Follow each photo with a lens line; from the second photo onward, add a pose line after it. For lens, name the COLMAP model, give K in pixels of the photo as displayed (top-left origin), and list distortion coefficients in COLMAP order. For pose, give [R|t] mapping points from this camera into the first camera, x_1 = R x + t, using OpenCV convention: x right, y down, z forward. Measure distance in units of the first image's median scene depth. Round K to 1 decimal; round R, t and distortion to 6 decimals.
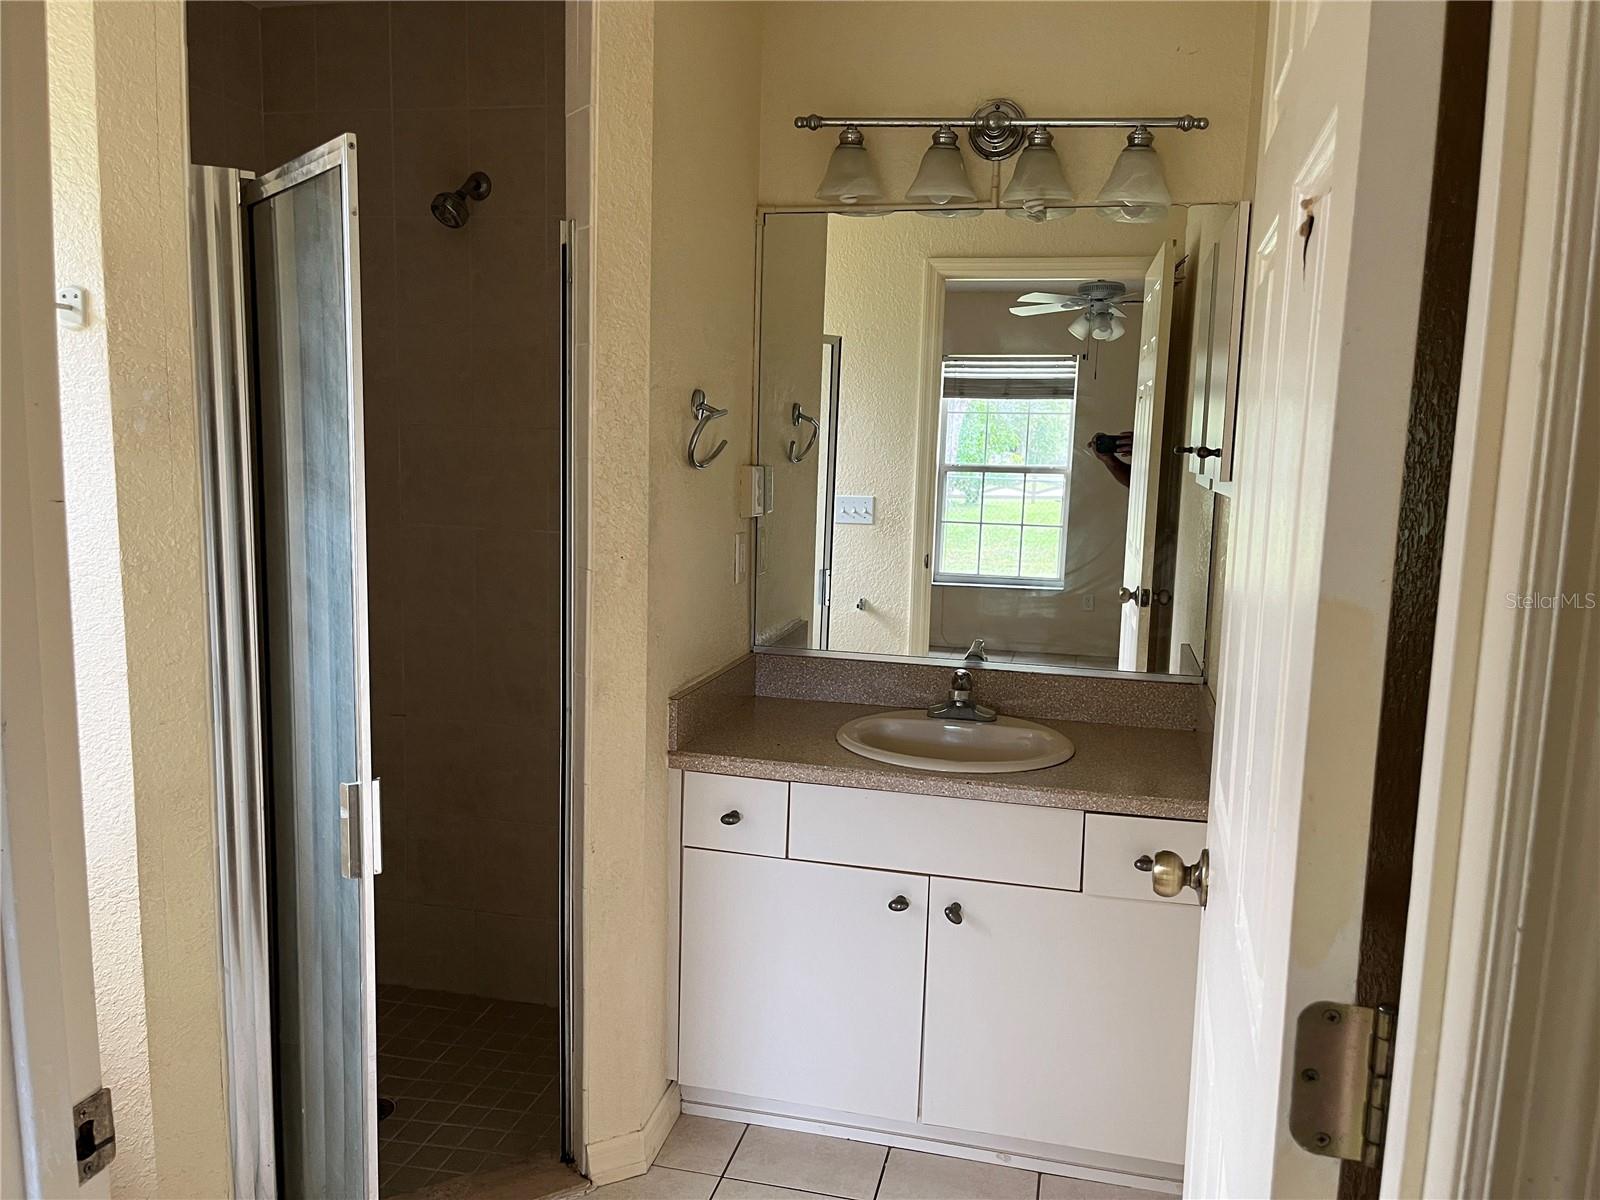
lens RADIAL K [[1214.7, 0, 802.3], [0, 1214.7, 598.2], [0, 0, 1]] dist [0.047479, -0.067239]
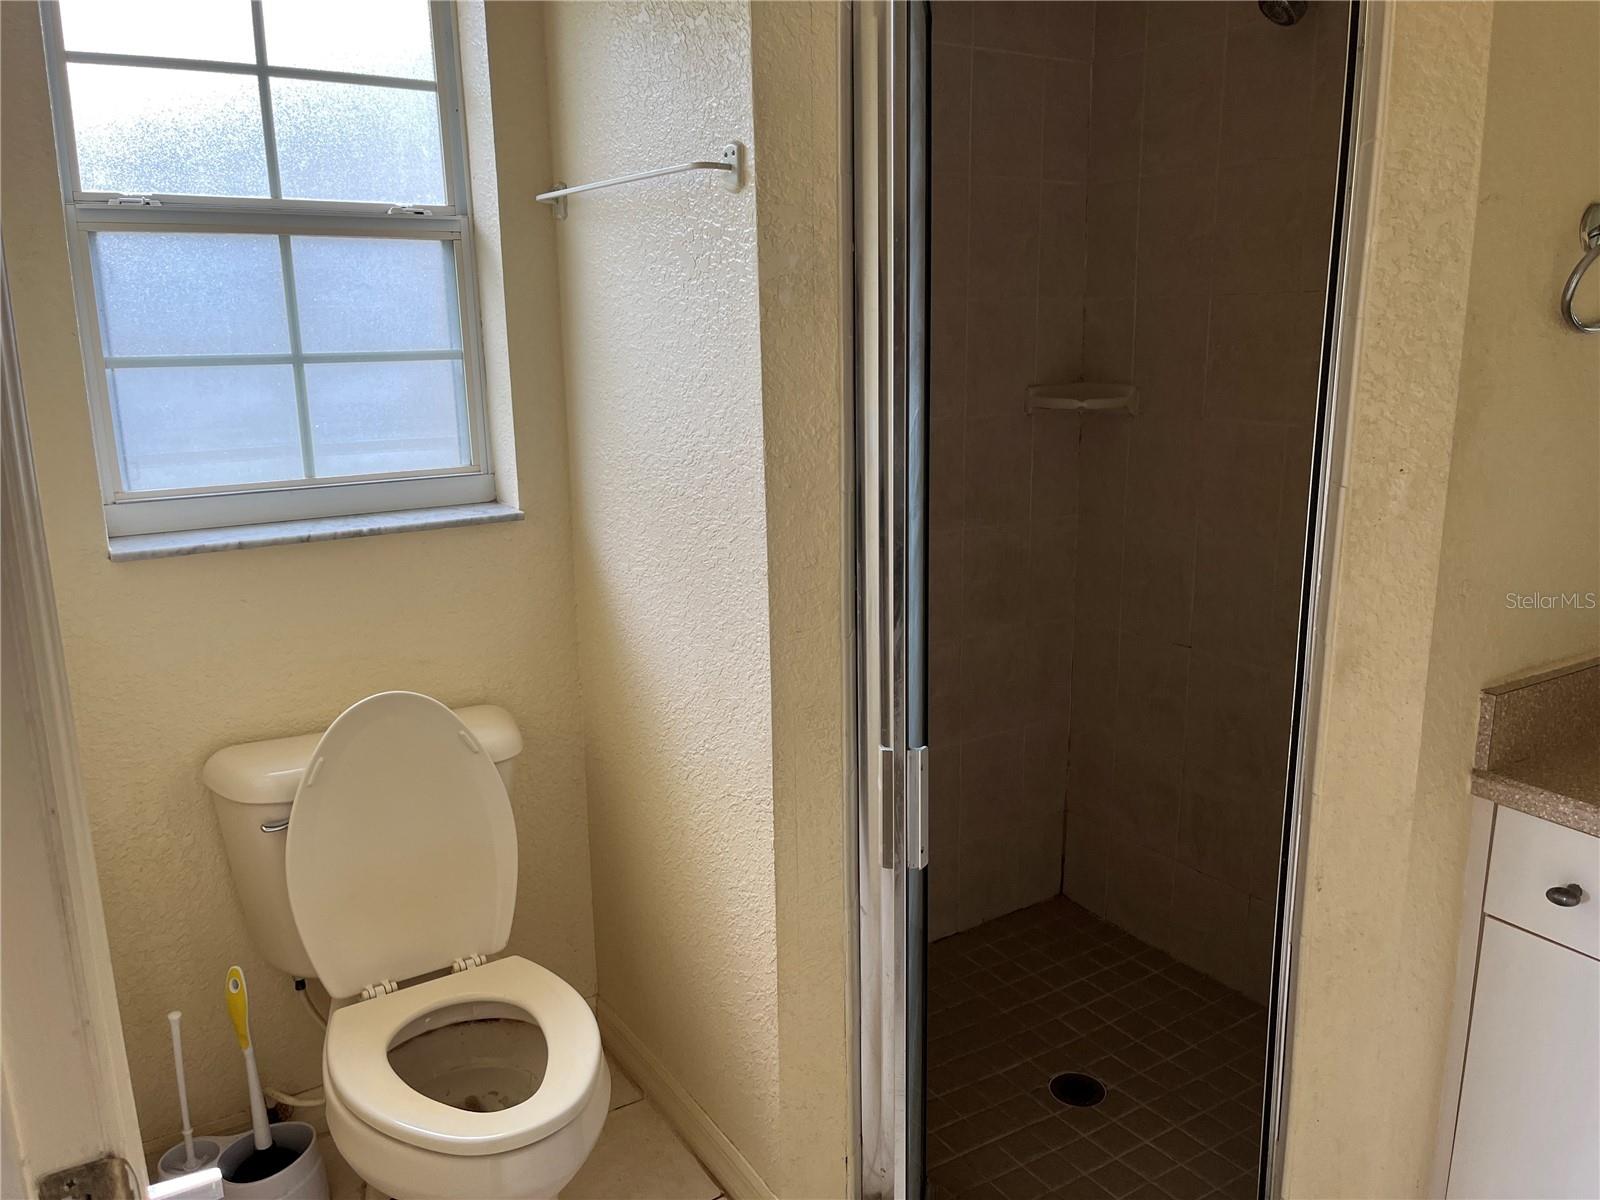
lens RADIAL K [[1214.7, 0, 809.0], [0, 1214.7, 601.6], [0, 0, 1]] dist [0.047479, -0.067239]
pose [[0.716304, 0.116942, -0.687919, 0.077403], [-0.062281, 0.992637, 0.103892, -0.010815], [0.695003, -0.031574, 0.718313, 0.276020]]
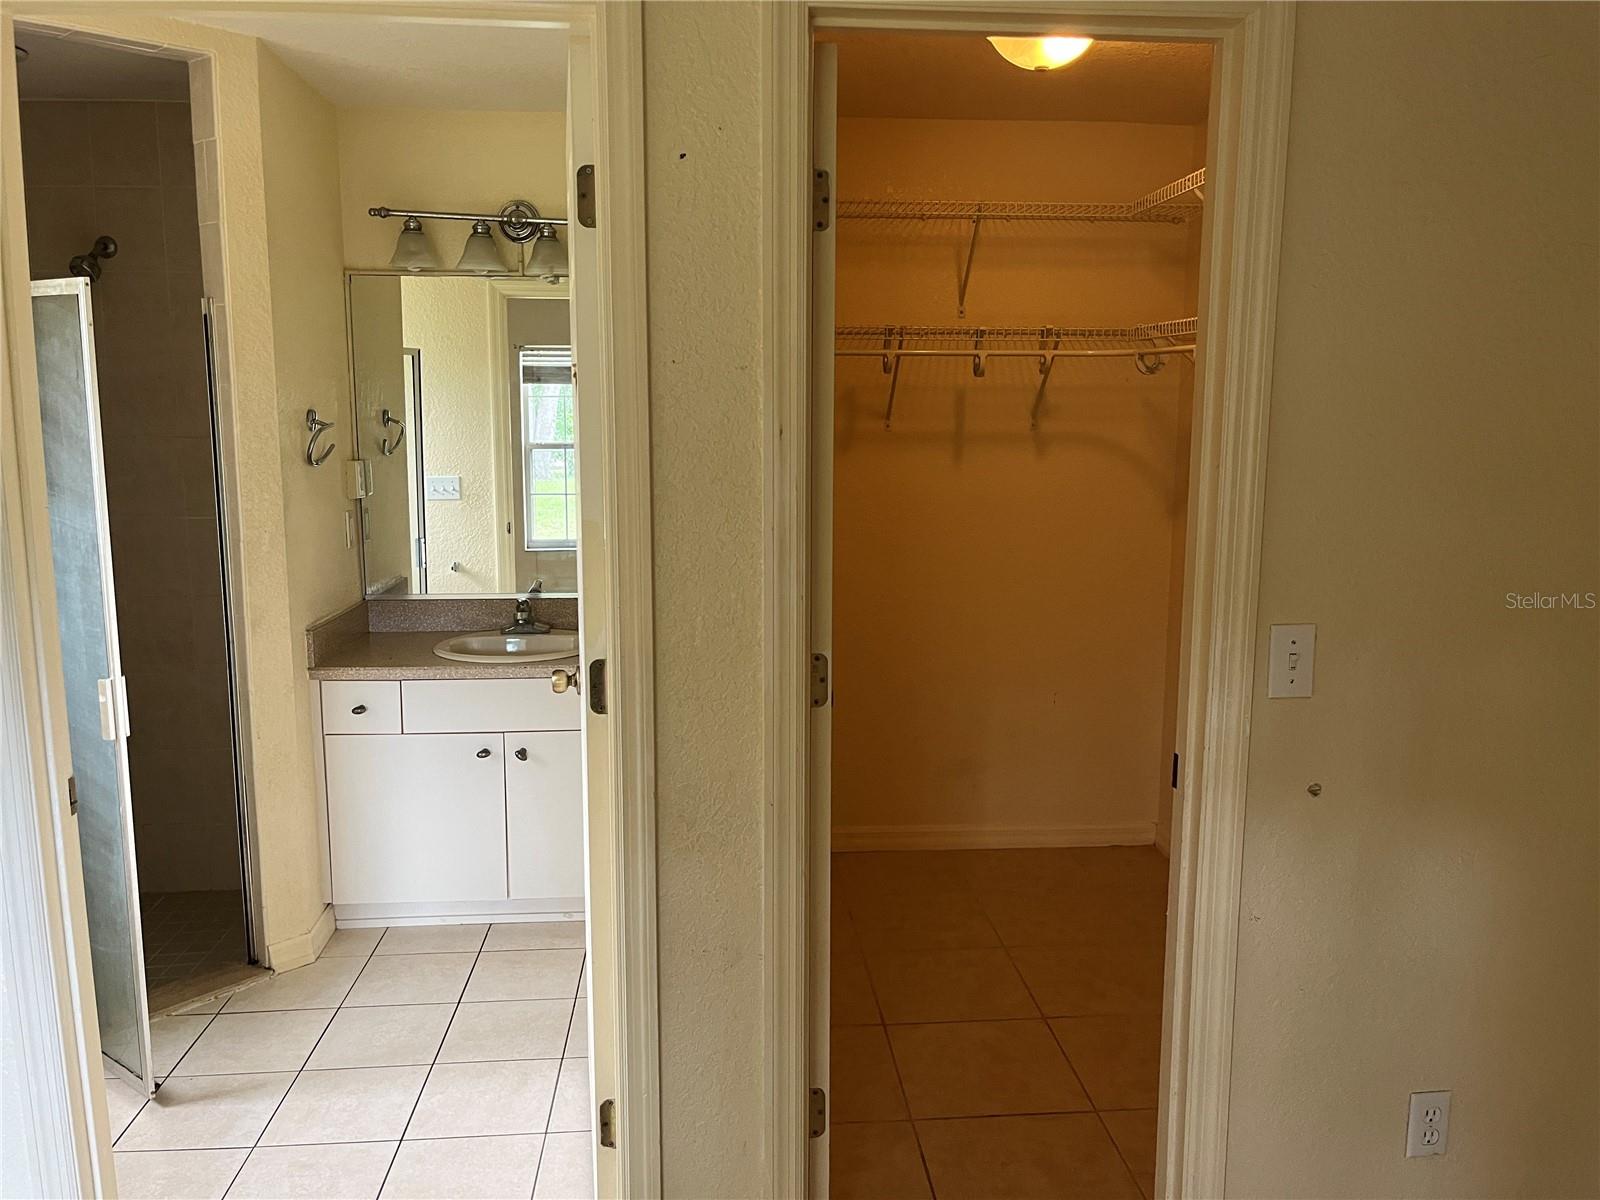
lens RADIAL K [[1214.7, 0, 804.1], [0, 1214.7, 583.6], [0, 0, 1]] dist [0.047479, -0.067239]
pose [[0.948350, -0.069898, 0.309430, 0.003473], [0.065772, 0.997552, 0.023758, 0.032409], [-0.310333, -0.002179, 0.950625, -0.521622]]
